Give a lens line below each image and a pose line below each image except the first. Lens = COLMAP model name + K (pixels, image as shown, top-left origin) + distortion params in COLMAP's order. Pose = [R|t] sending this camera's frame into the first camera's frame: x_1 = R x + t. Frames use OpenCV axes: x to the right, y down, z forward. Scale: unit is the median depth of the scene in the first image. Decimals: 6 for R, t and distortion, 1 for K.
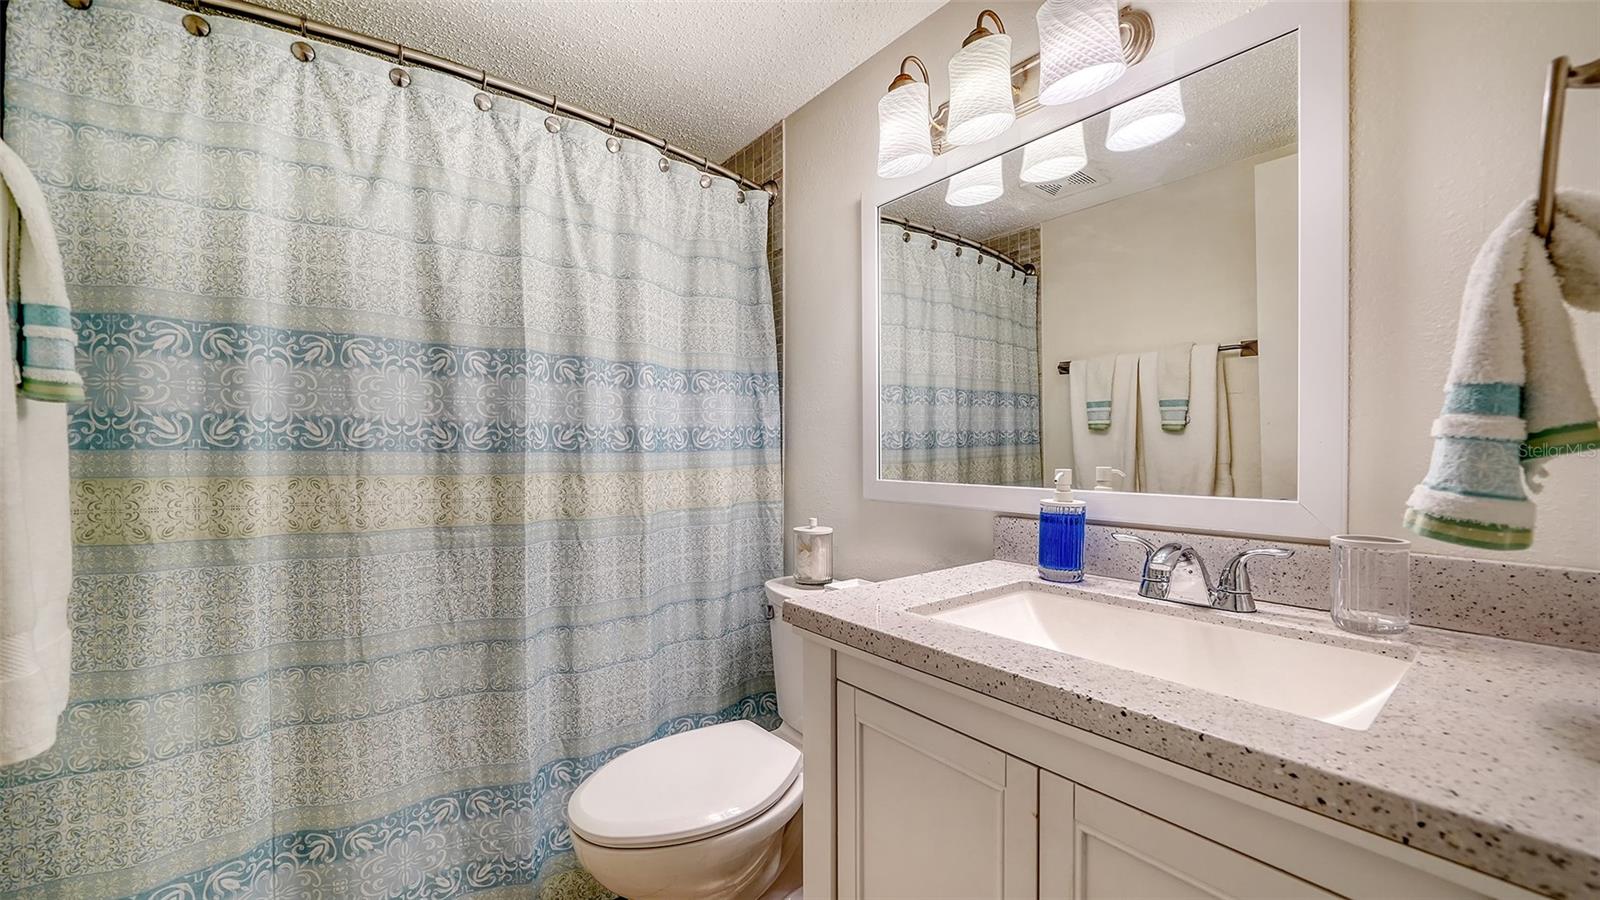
lens RADIAL K [[601.6, 0, 799.8], [0, 601.6, 454.7], [0, 0, 1]] dist [-0.007304, -0.000580]
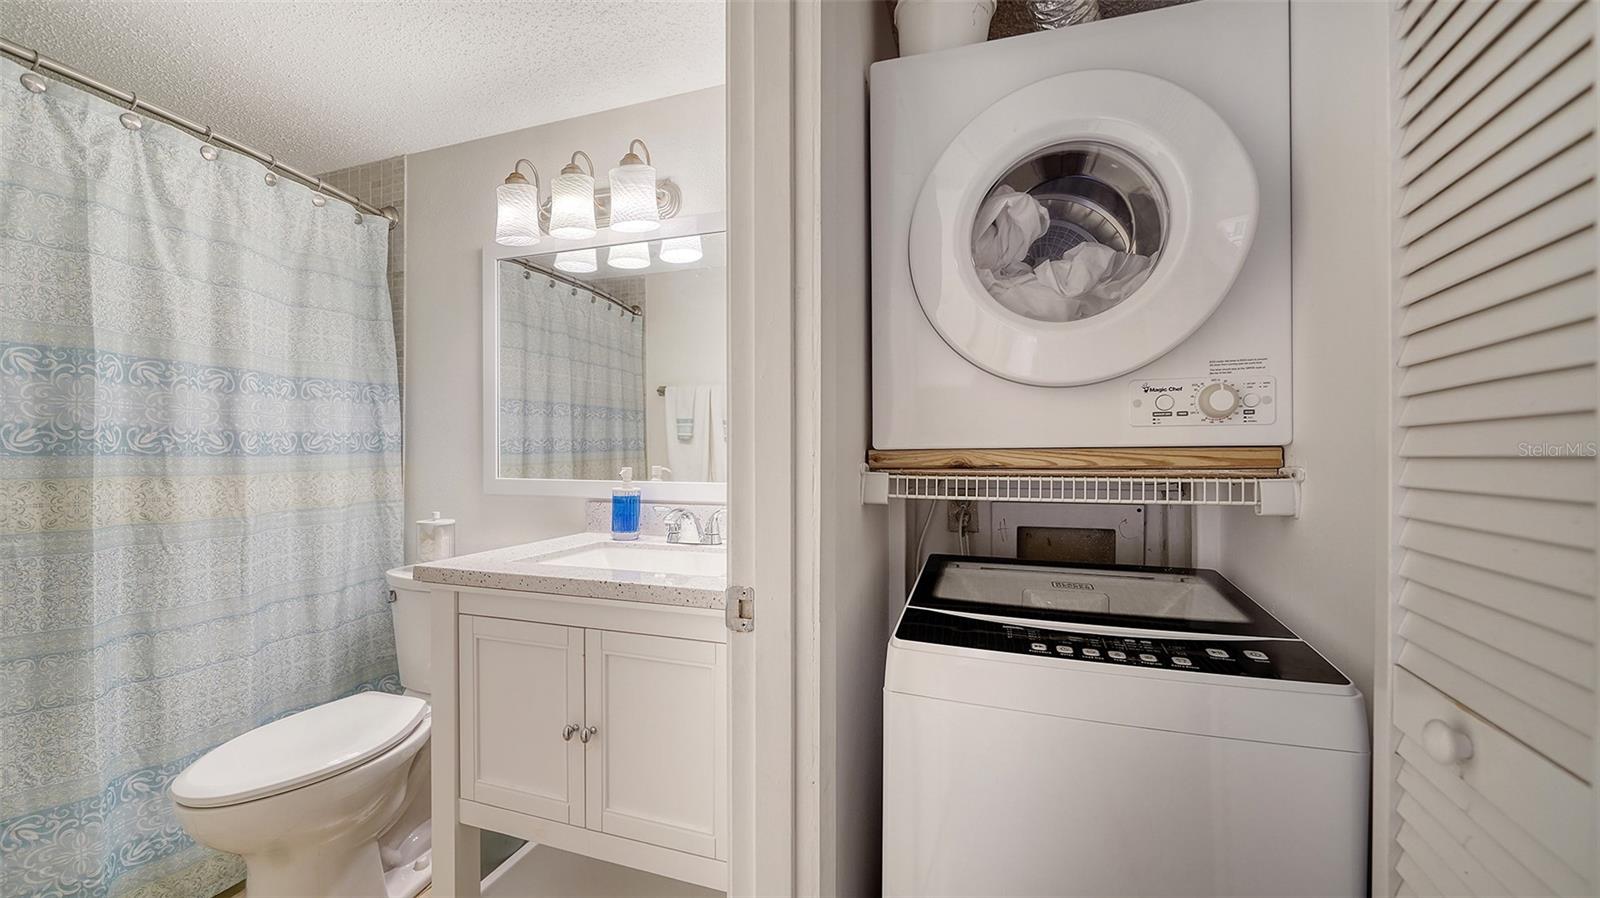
lens RADIAL K [[601.6, 0, 802.8], [0, 601.6, 456.1], [0, 0, 1]] dist [-0.007304, -0.000580]
pose [[0.835798, 0.002384, 0.549031, -0.024218], [-0.000047, 0.999991, -0.004271, 0.000843], [-0.549037, 0.003544, 0.835791, -0.401125]]
